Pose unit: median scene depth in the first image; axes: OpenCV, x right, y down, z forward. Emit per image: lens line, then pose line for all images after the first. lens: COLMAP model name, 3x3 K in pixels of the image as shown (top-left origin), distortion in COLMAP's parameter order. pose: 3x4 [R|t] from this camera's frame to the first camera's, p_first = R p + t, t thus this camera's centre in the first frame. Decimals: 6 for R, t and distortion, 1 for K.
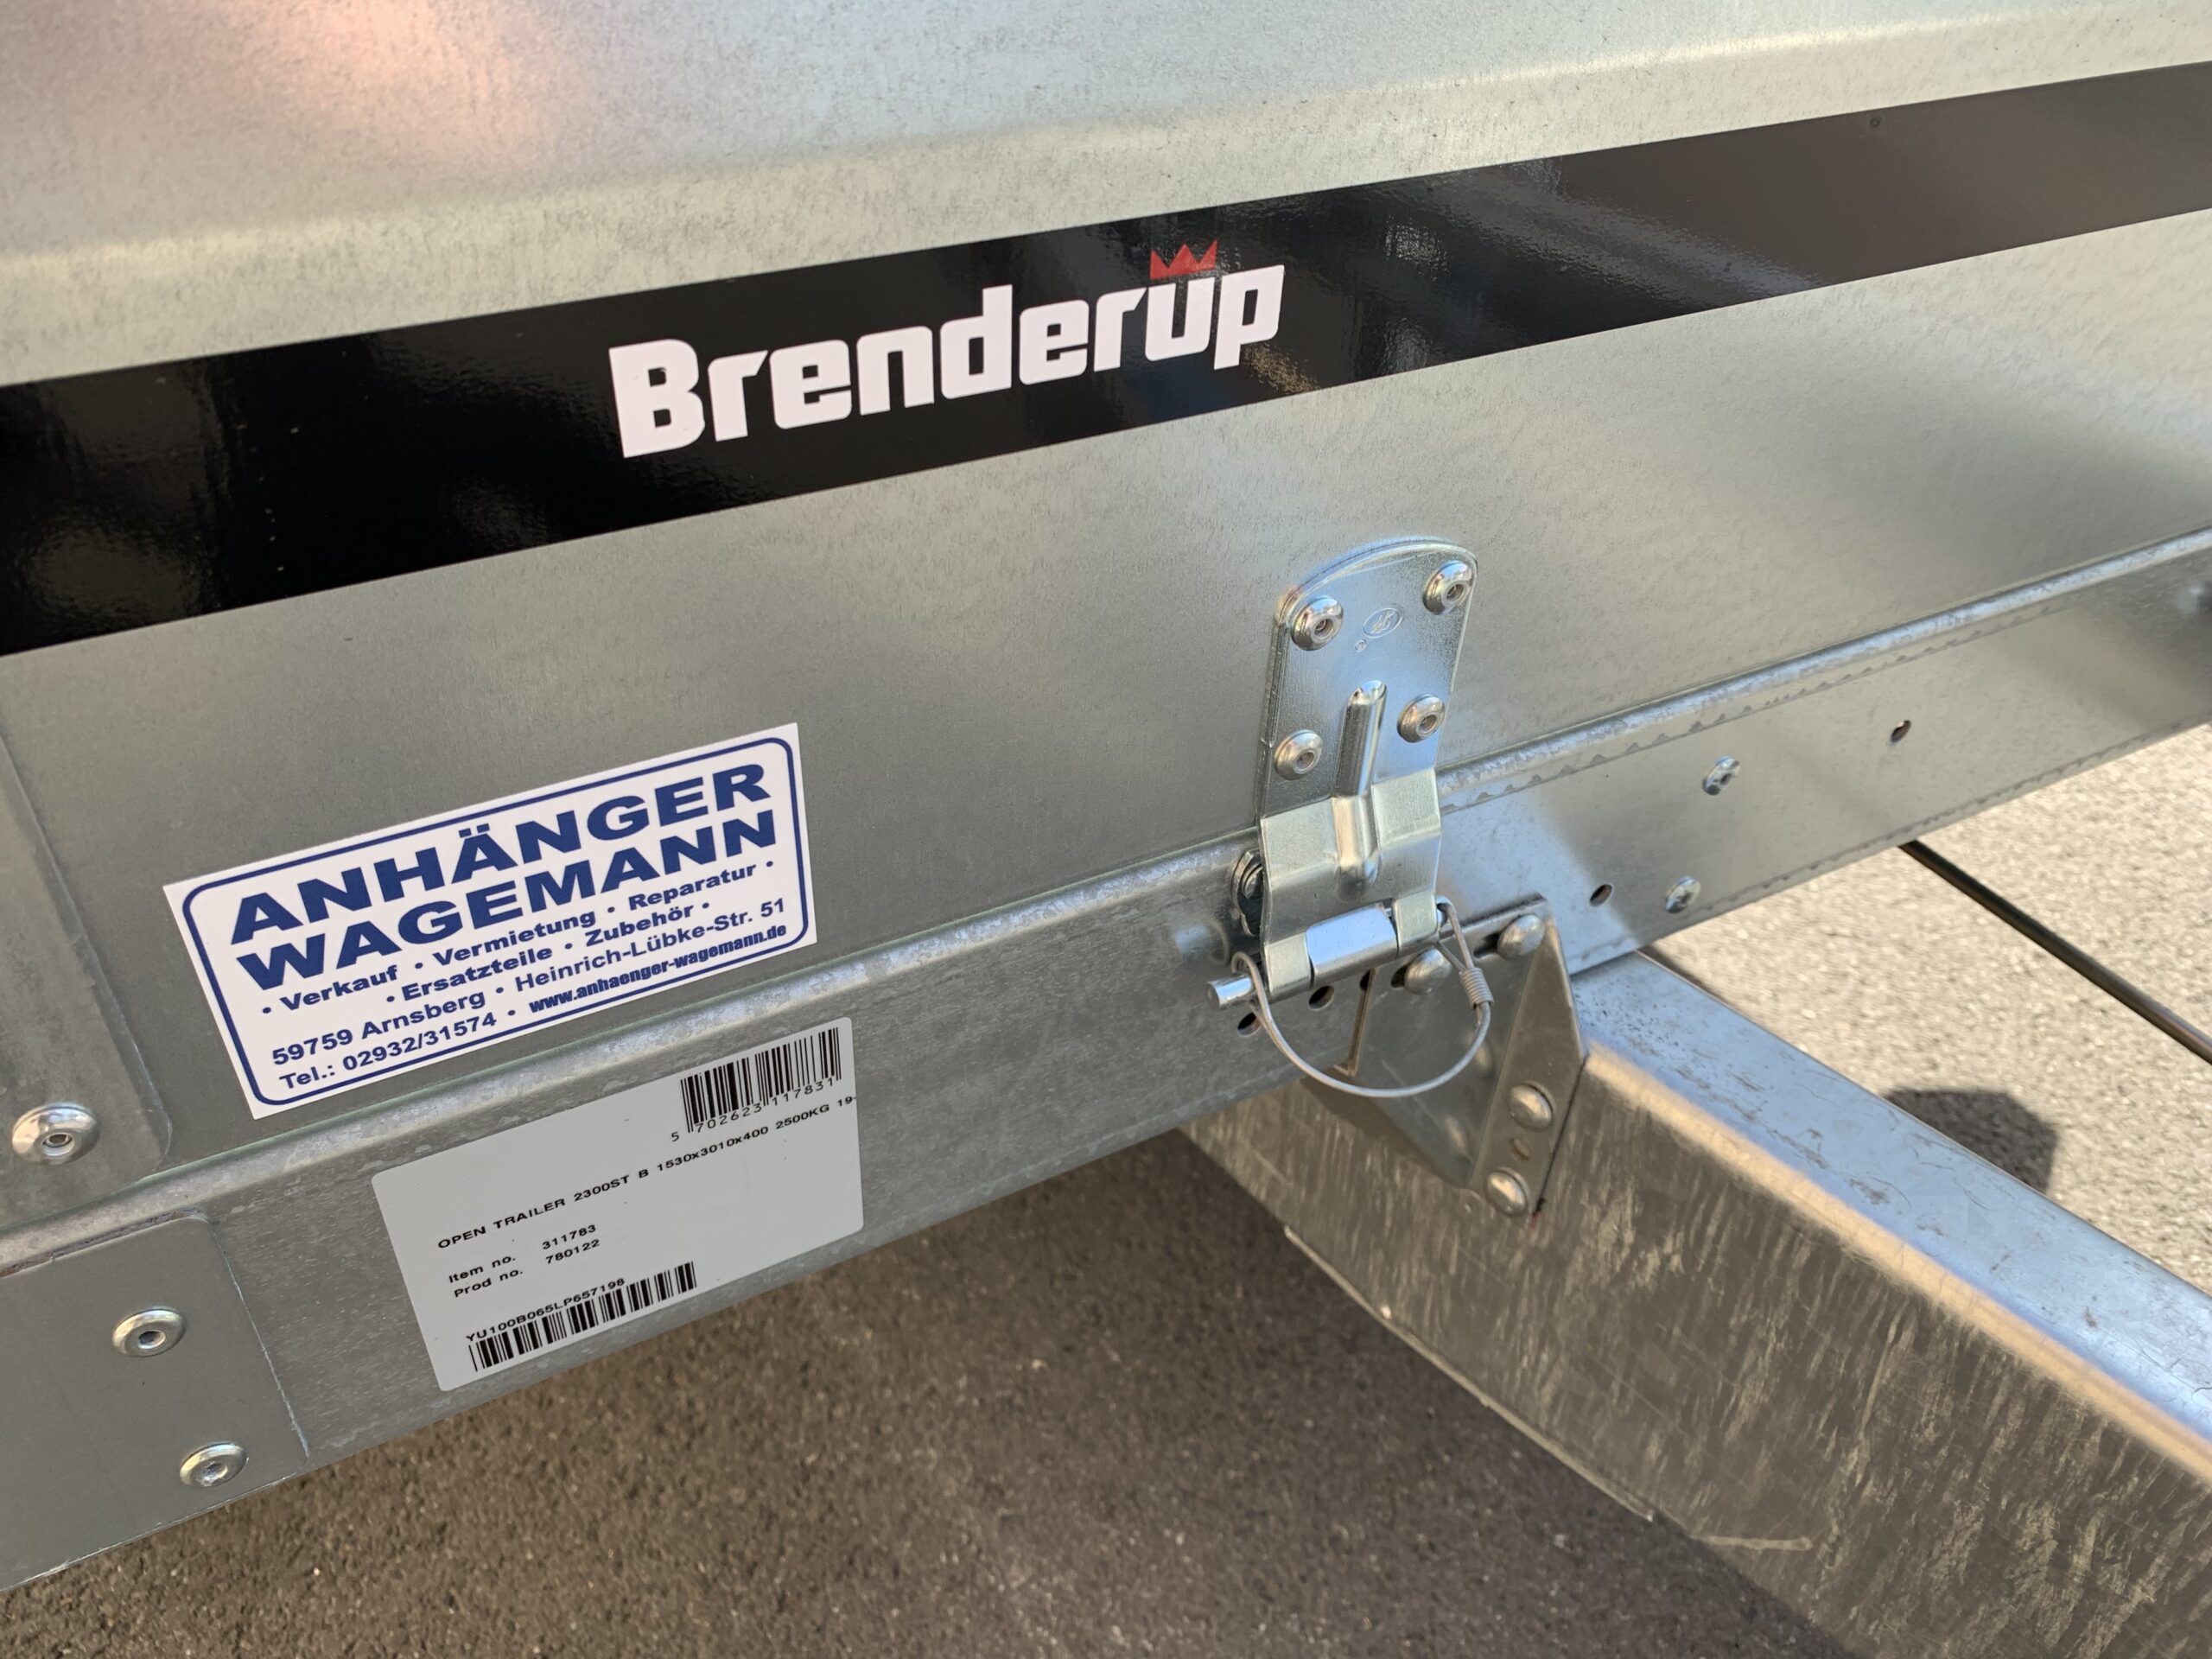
lens RADIAL K [[1707.8, 0, 1145.3], [0, 1707.8, 838.6], [0, 0, 1]] dist [0.003045, 0.001728]
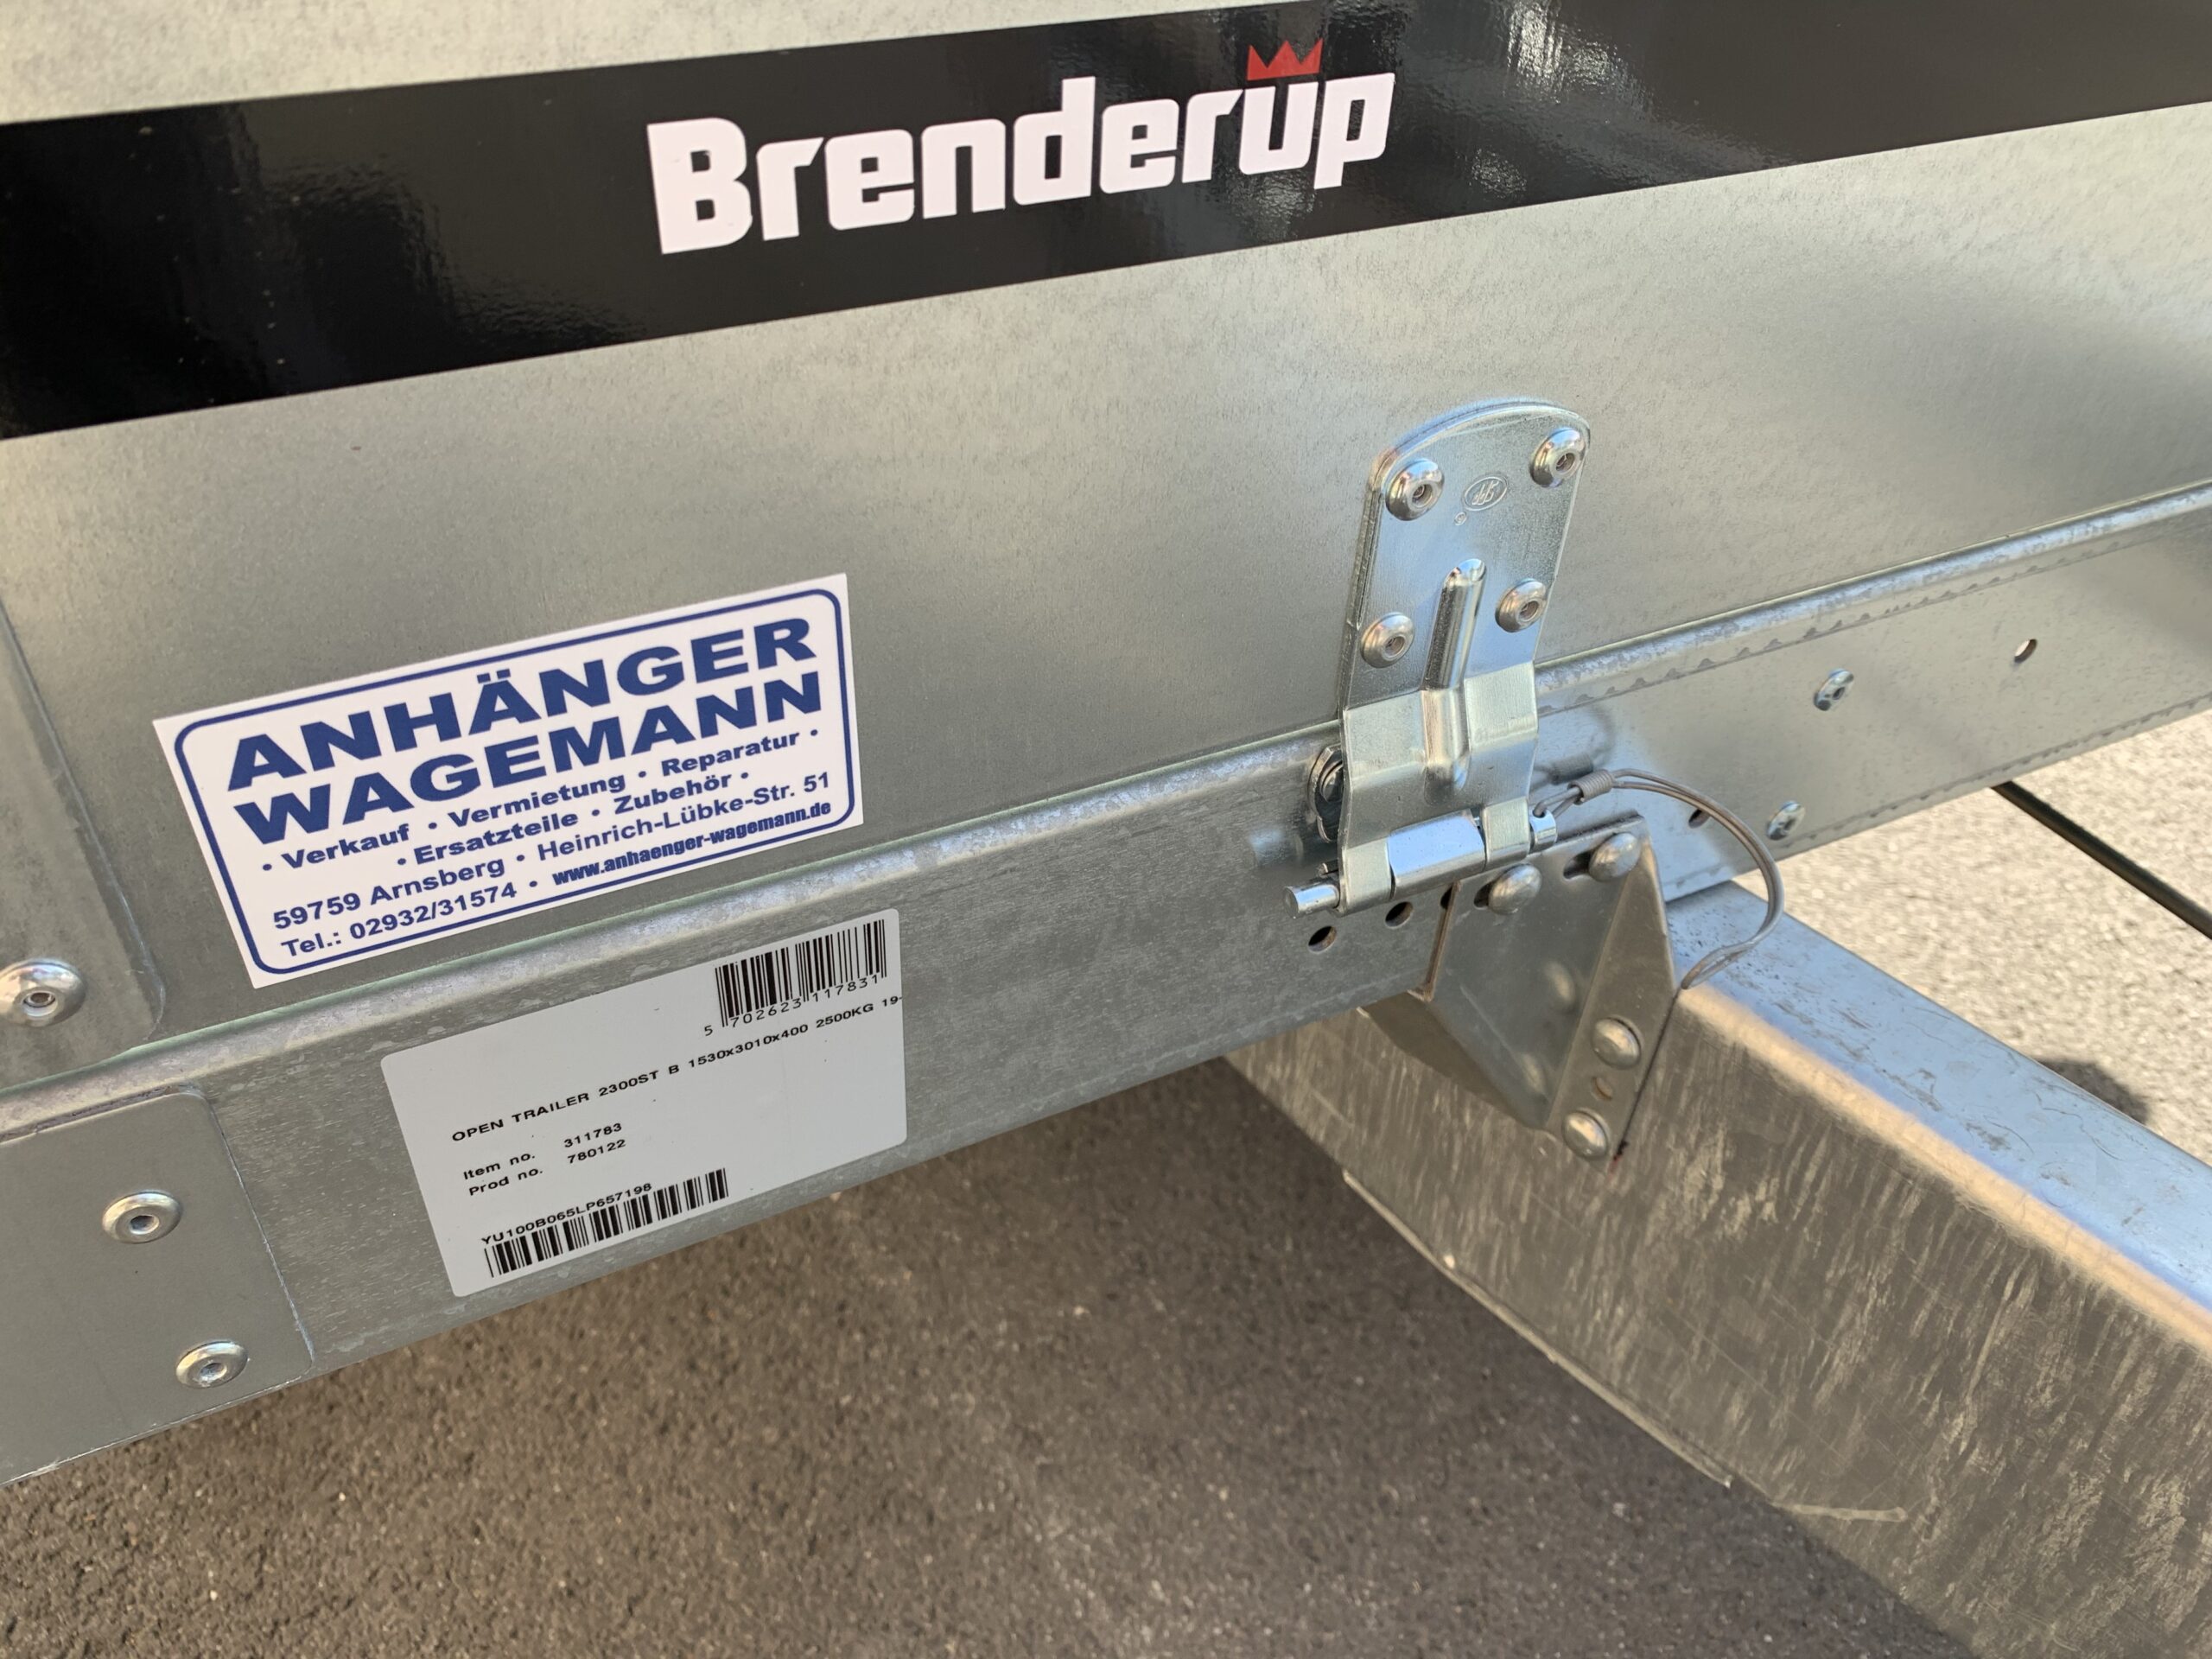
lens RADIAL K [[1710.7, 0, 1144.5], [0, 1710.7, 829.9], [0, 0, 1]] dist [0.004160, -0.000604]
pose [[0.999355, 0.023342, -0.027285, -0.014068], [-0.022977, 0.999643, 0.013637, 0.045444], [0.027594, -0.013001, 0.999535, 0.073722]]
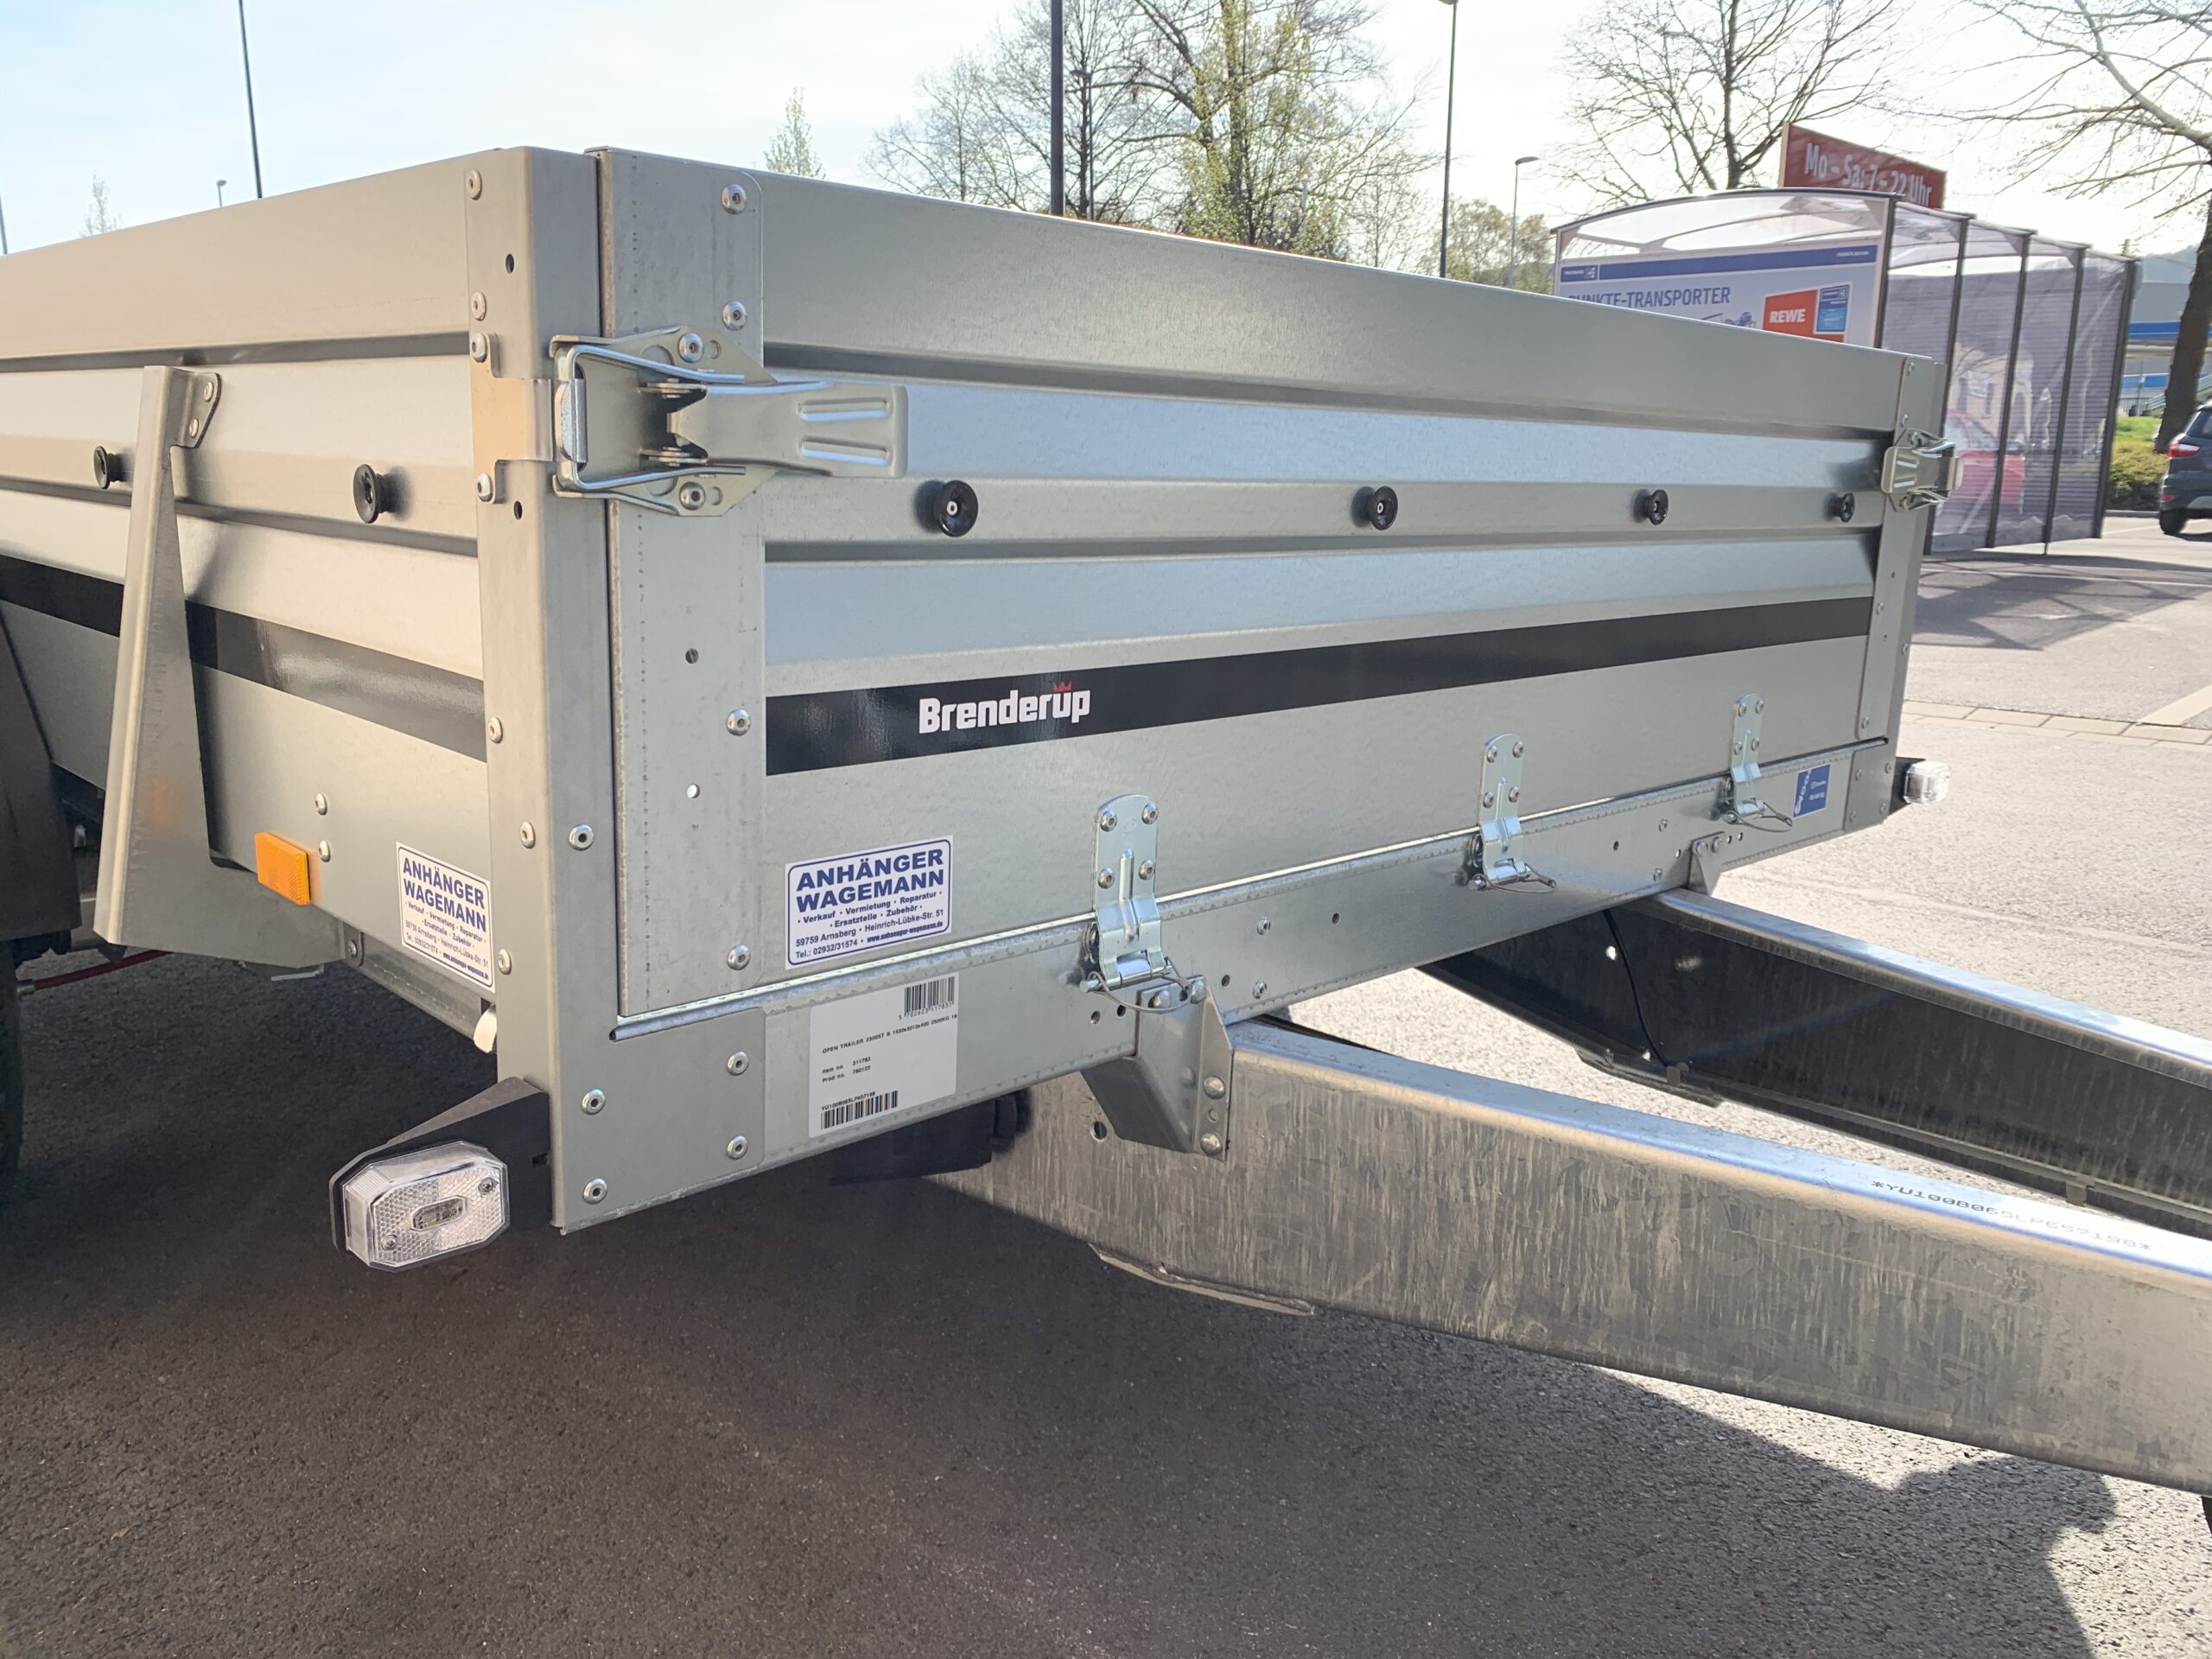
lens RADIAL K [[1710.7, 0, 1144.5], [0, 1710.7, 829.9], [0, 0, 1]] dist [0.004160, -0.000604]
pose [[0.959231, -0.069713, 0.273892, -0.588306], [0.182011, 0.893759, -0.409959, 1.008062], [-0.216214, 0.443096, 0.870010, -1.383282]]
